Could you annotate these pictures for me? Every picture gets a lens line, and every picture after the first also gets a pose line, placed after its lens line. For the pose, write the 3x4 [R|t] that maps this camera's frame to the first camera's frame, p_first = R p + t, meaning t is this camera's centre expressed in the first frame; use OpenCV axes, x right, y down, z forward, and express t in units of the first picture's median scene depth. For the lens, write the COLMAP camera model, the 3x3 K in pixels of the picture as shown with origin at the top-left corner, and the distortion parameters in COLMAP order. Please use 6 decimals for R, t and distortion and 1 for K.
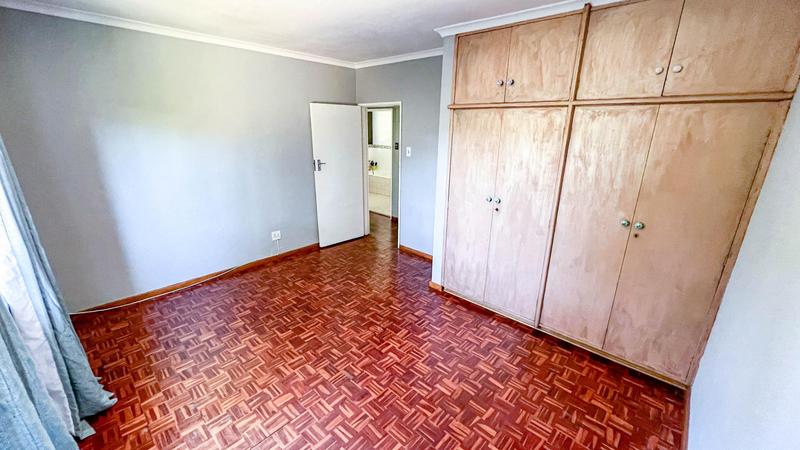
lens RADIAL K [[320.0, 0, 402.0], [0, 320.0, 225.3], [0, 0, 1]] dist [-0.000351, -0.000012]
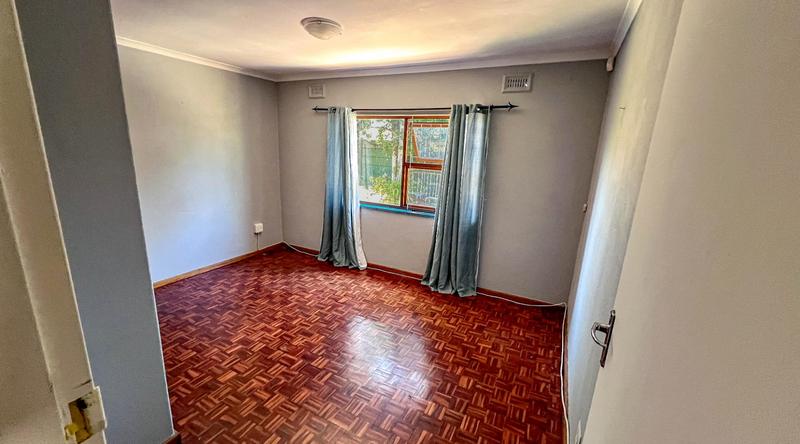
lens RADIAL K [[320.0, 0, 400.8], [0, 320.0, 222.3], [0, 0, 1]] dist [-0.000351, -0.000012]
pose [[-0.957997, 0.009782, -0.286610, -0.132913], [-0.140035, 0.856208, 0.497290, -0.504534], [0.250263, 0.516538, -0.818876, 1.648575]]
